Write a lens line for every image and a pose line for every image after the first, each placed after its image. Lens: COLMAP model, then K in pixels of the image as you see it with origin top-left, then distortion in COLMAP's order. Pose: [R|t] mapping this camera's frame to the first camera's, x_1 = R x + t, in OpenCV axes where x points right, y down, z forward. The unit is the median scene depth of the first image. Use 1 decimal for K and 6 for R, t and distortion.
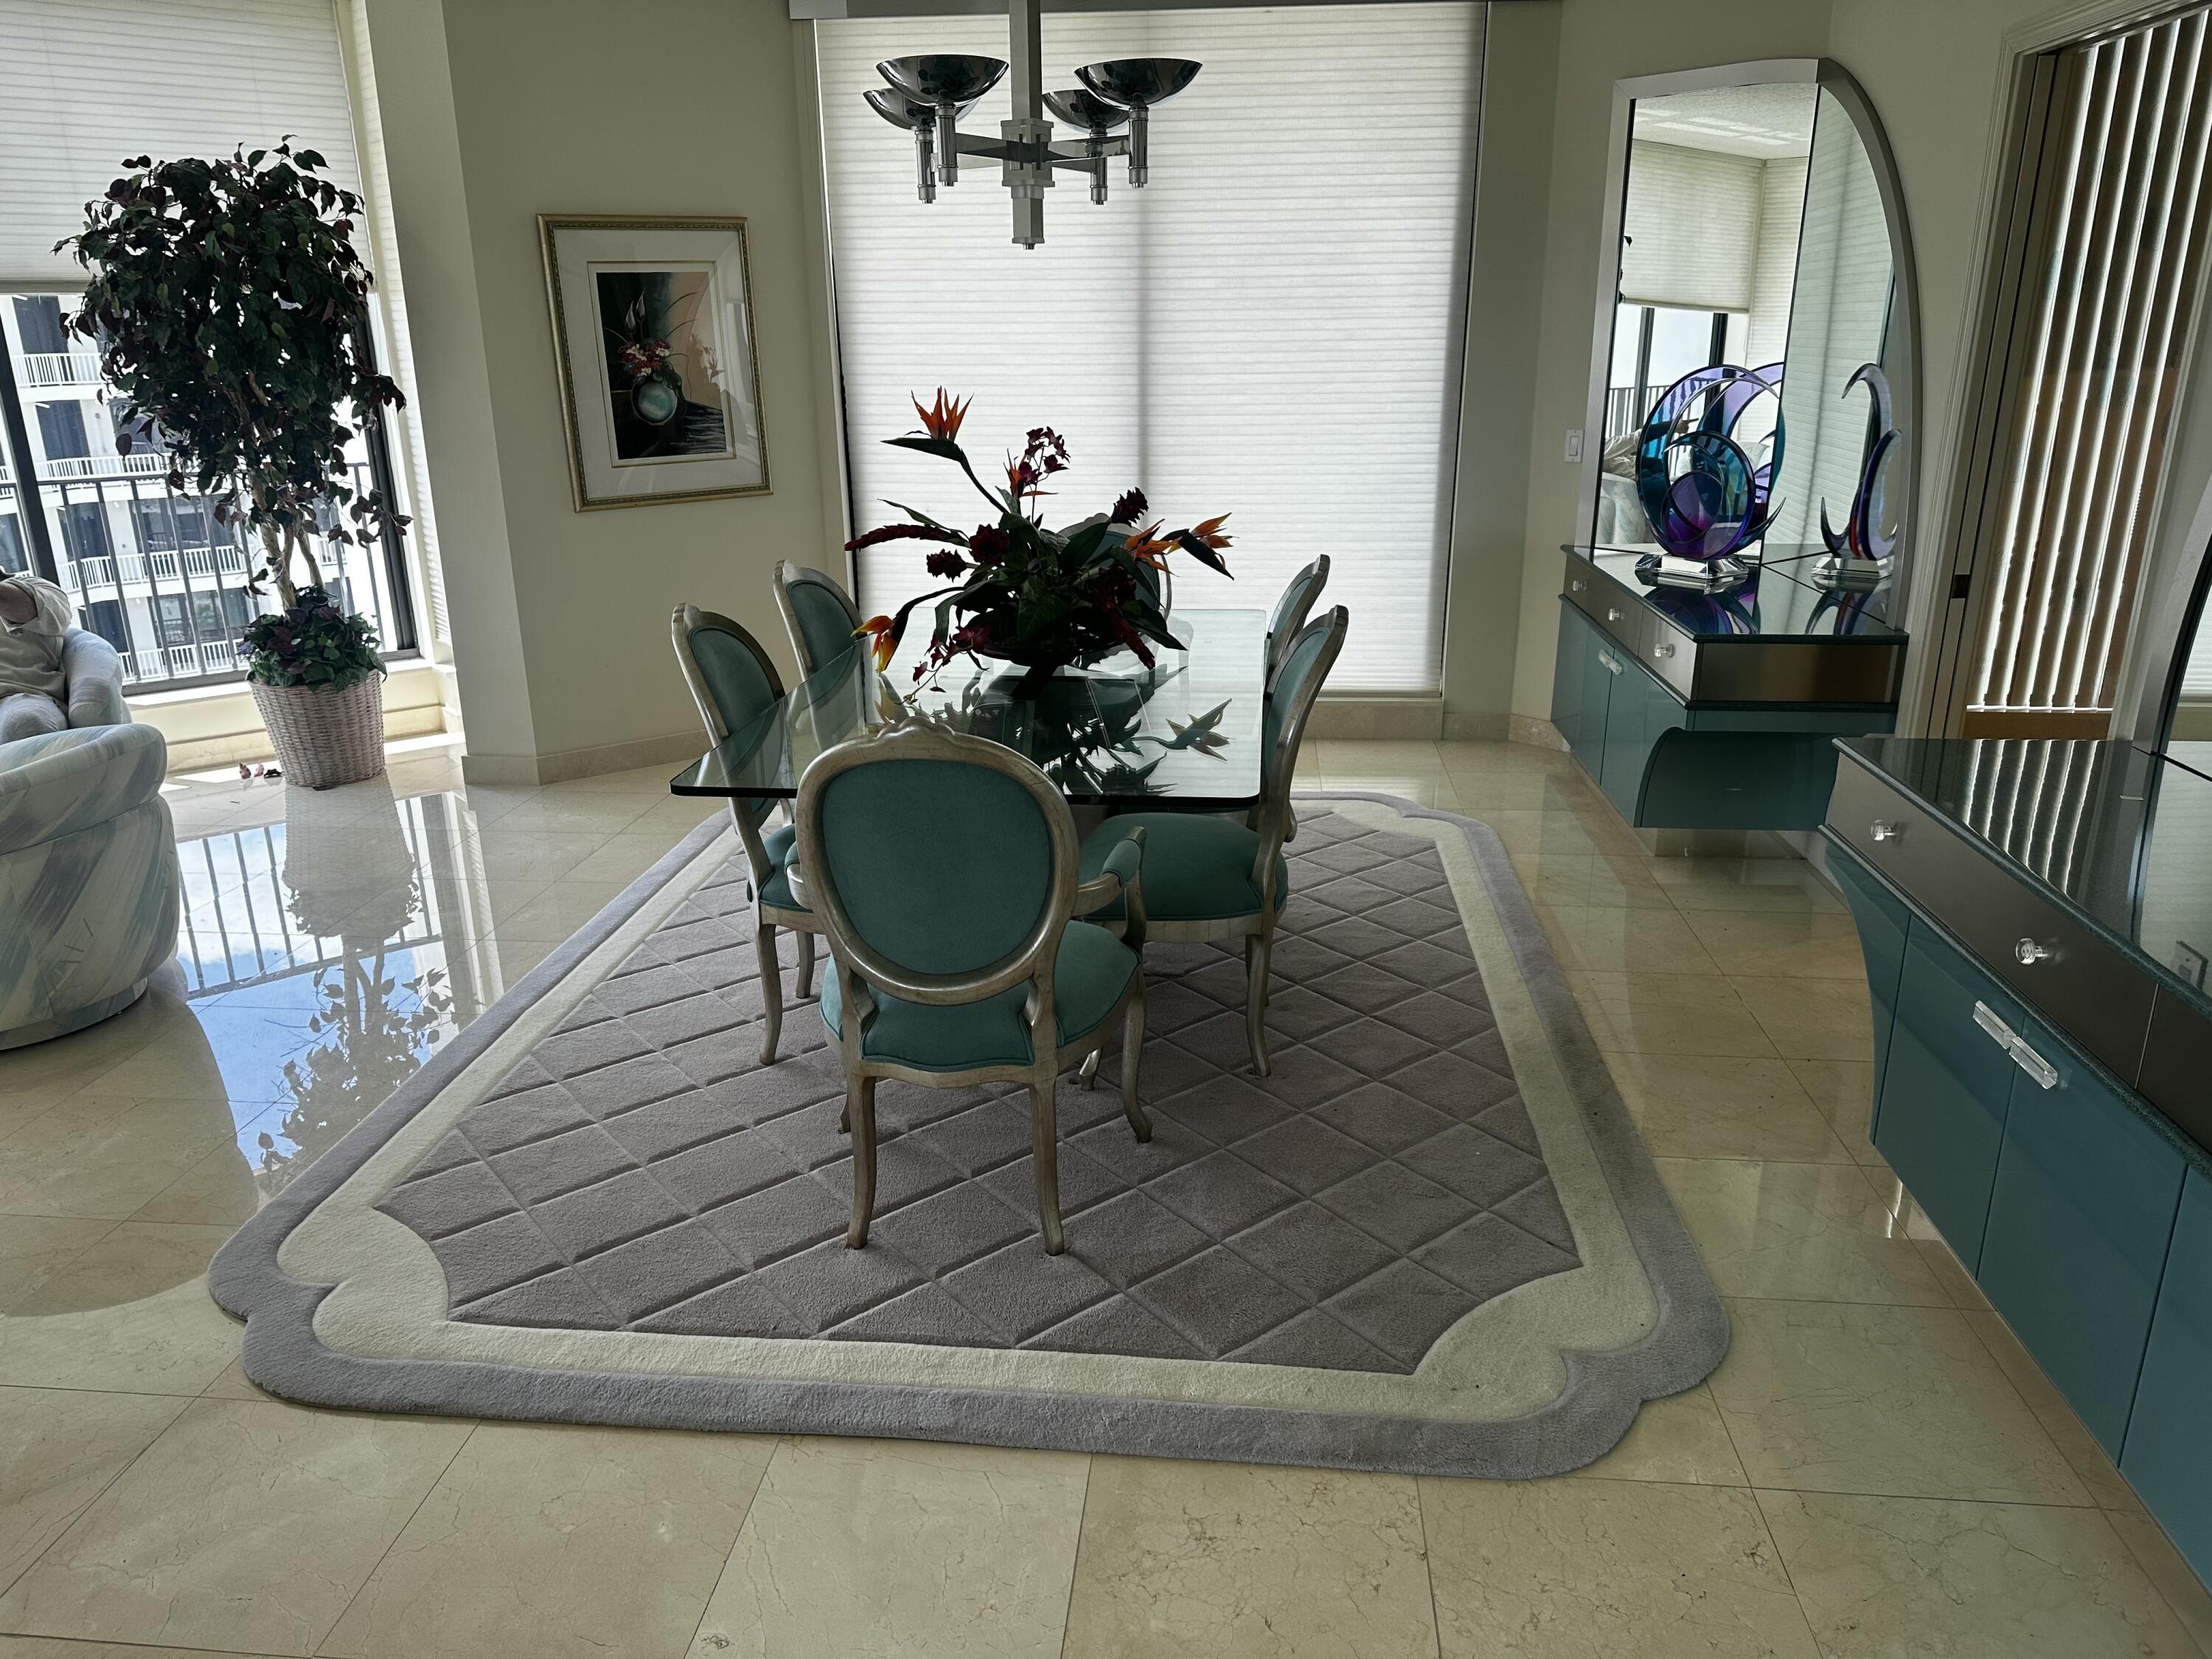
lens RADIAL K [[1554.4, 0, 1106.0], [0, 1554.4, 829.5], [0, 0, 1]] dist [-0.000109, -0.002861]
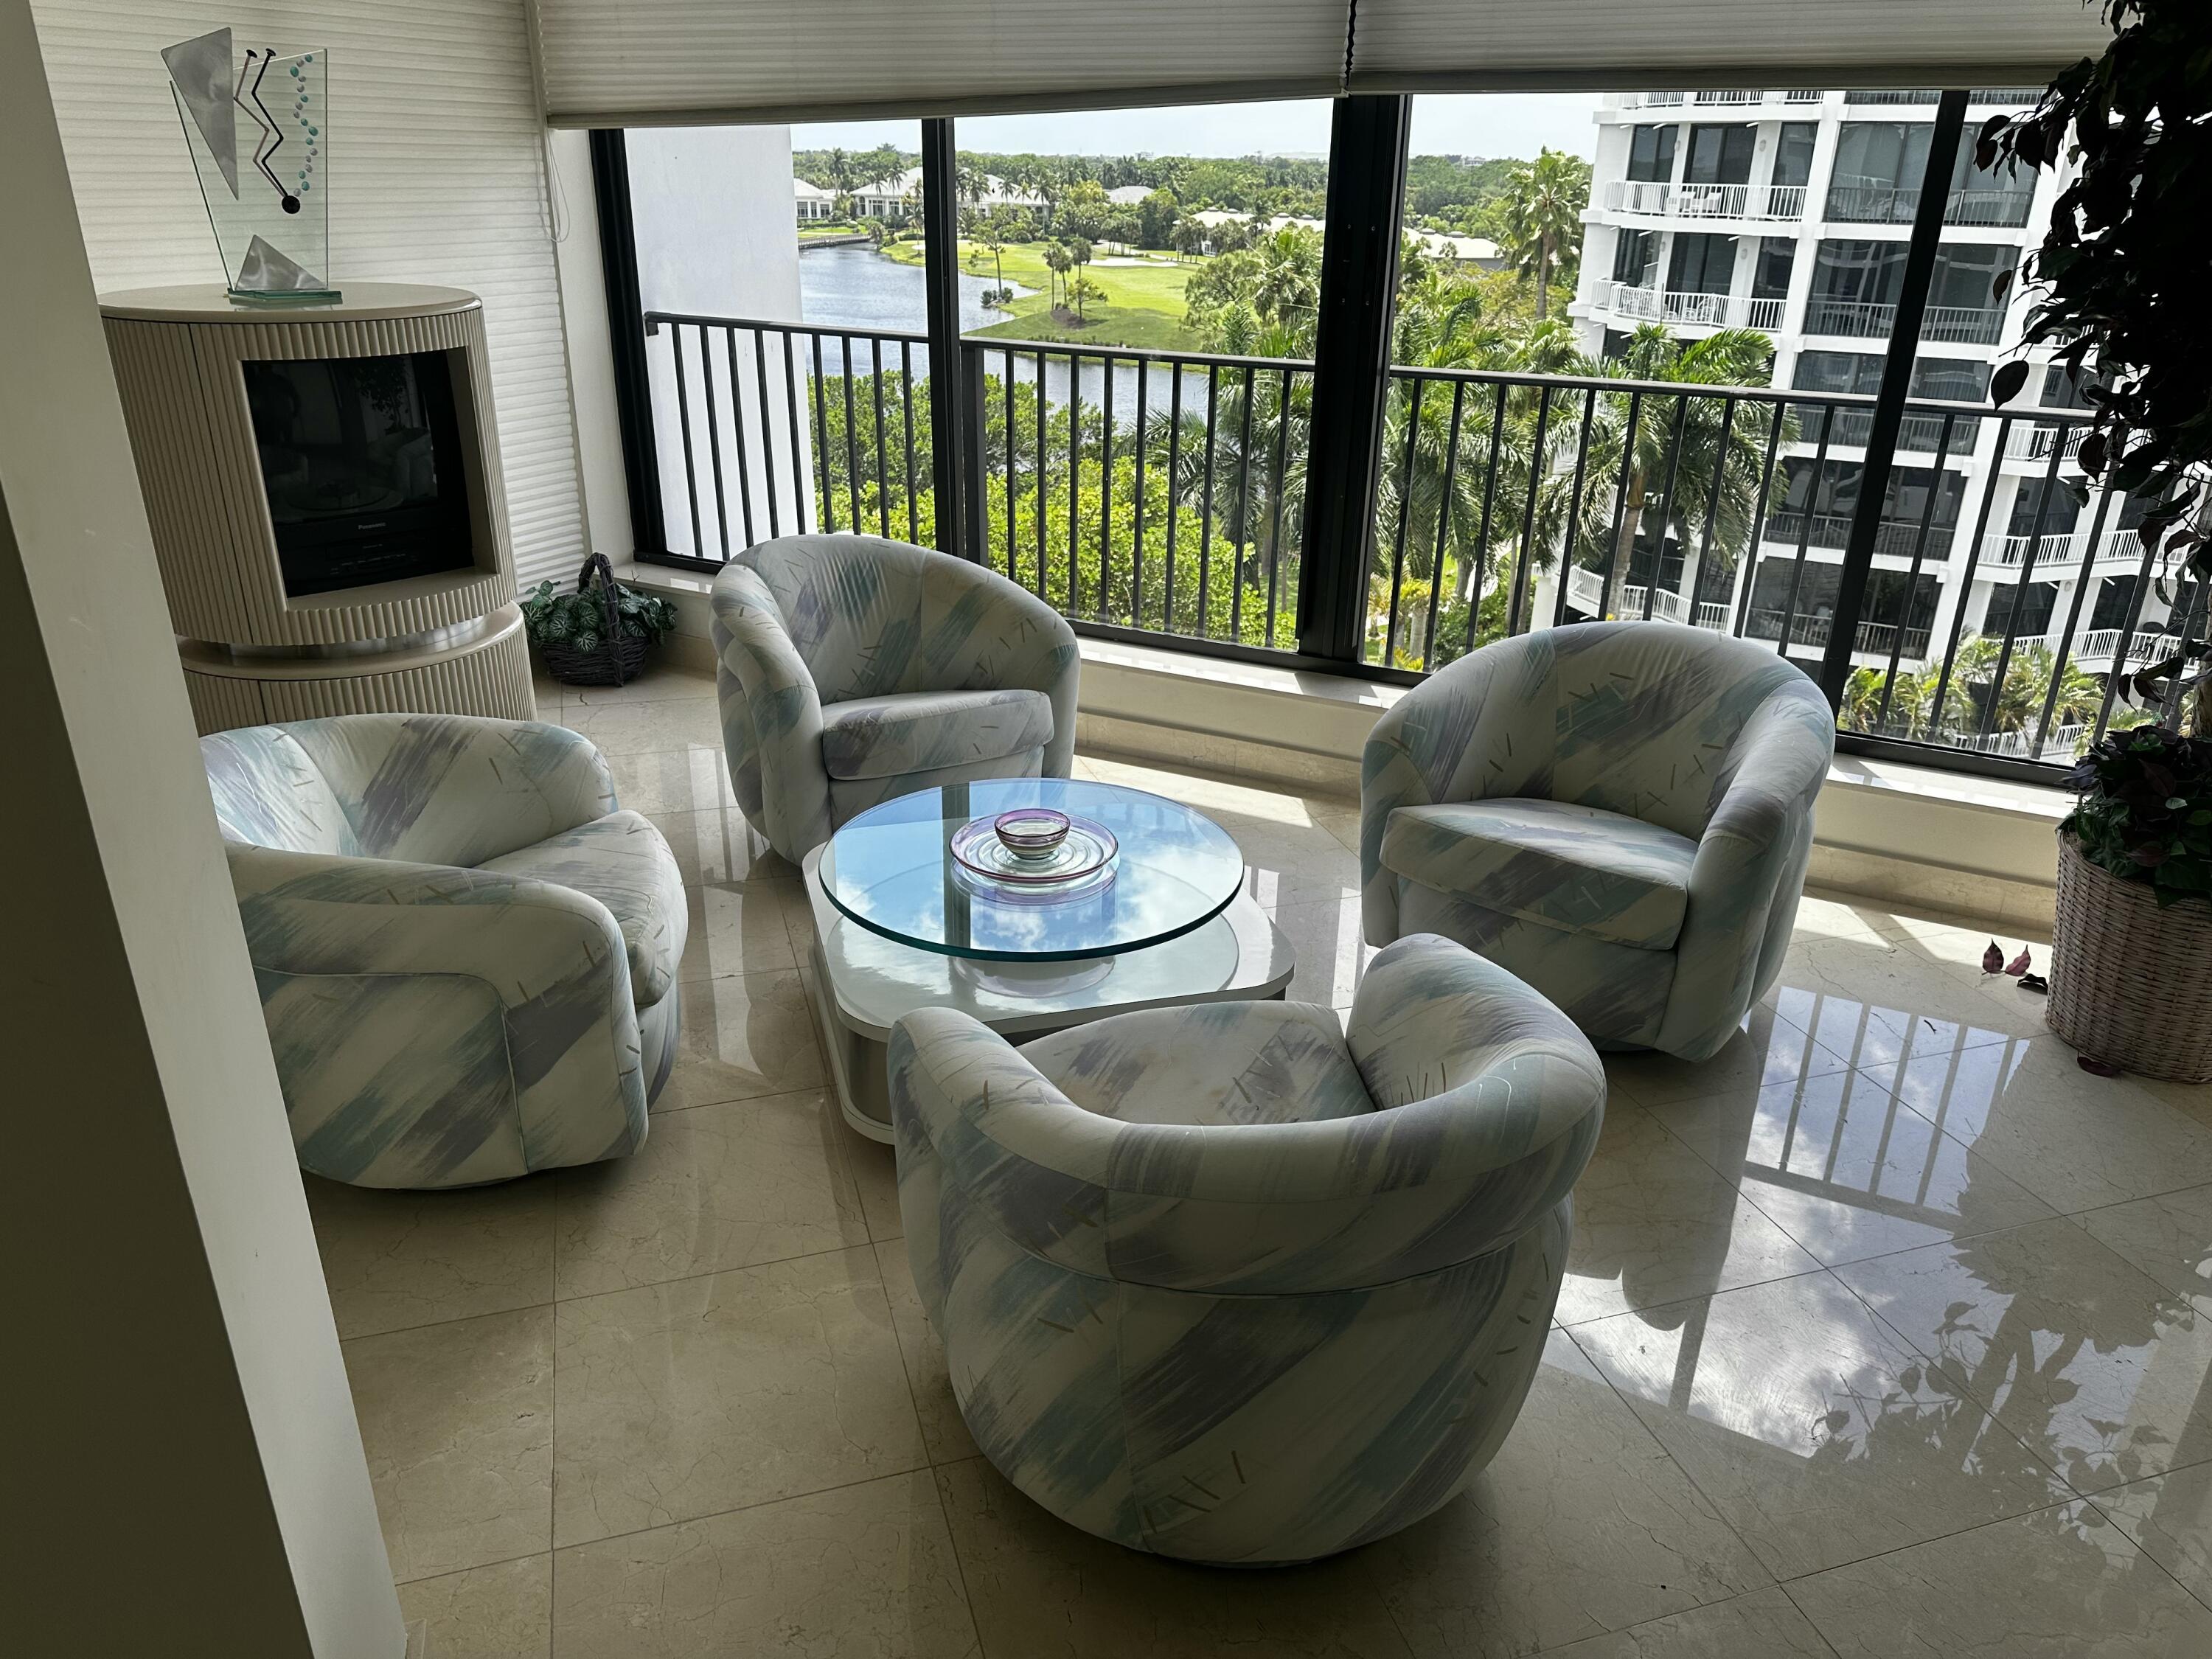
lens RADIAL K [[1554.4, 0, 1106.0], [0, 1554.4, 829.5], [0, 0, 1]] dist [-0.000109, -0.002861]
pose [[0.385320, 0.376609, -0.842433, -0.238258], [-0.305578, 0.913494, 0.268609, -0.148551], [0.870718, 0.153929, 0.467071, 0.486329]]
